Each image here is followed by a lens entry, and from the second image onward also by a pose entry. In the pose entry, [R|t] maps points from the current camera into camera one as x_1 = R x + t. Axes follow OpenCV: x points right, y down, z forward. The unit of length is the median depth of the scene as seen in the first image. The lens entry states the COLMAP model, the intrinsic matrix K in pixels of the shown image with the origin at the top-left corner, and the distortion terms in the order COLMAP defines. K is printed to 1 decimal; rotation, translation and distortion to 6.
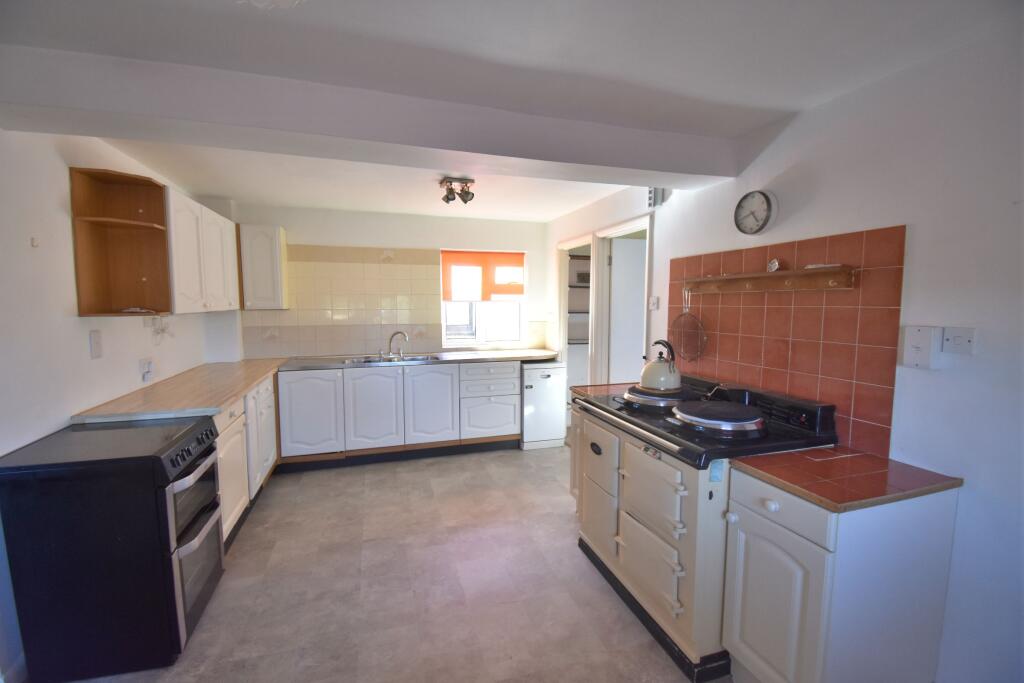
lens RADIAL K [[434.8, 0, 512.1], [0, 434.8, 339.8], [0, 0, 1]] dist [-0.022870, -0.003433]
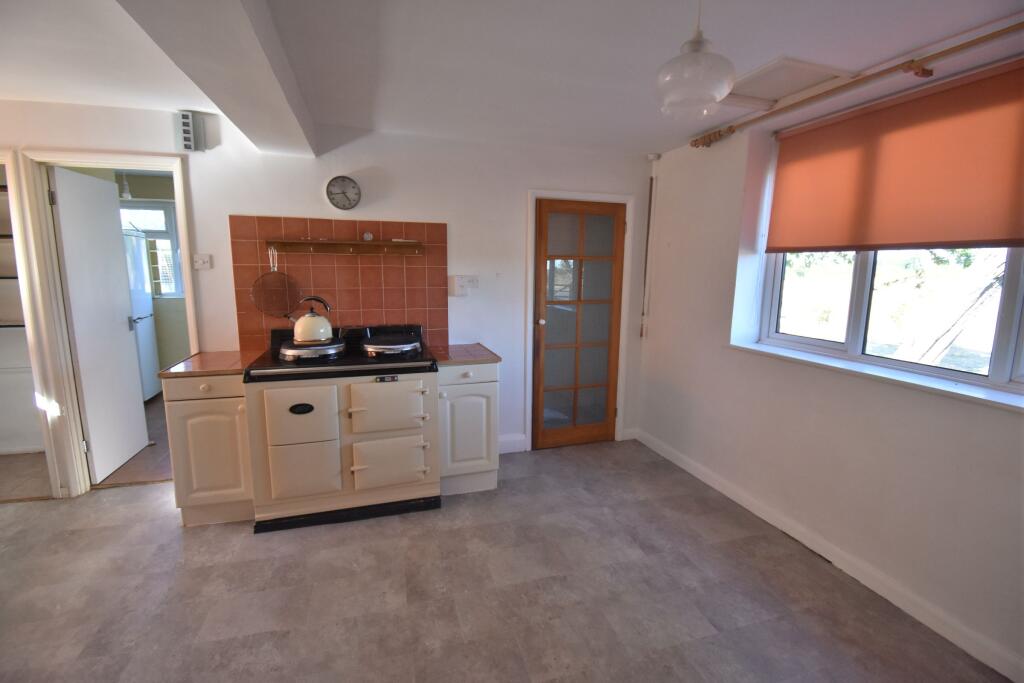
lens RADIAL K [[434.8, 0, 510.1], [0, 434.8, 341.8], [0, 0, 1]] dist [-0.022870, -0.003433]
pose [[0.003842, -0.170528, 0.985345, -2.404669], [0.070481, 0.982948, 0.169838, -0.119092], [-0.997506, 0.068796, 0.015795, 1.538824]]
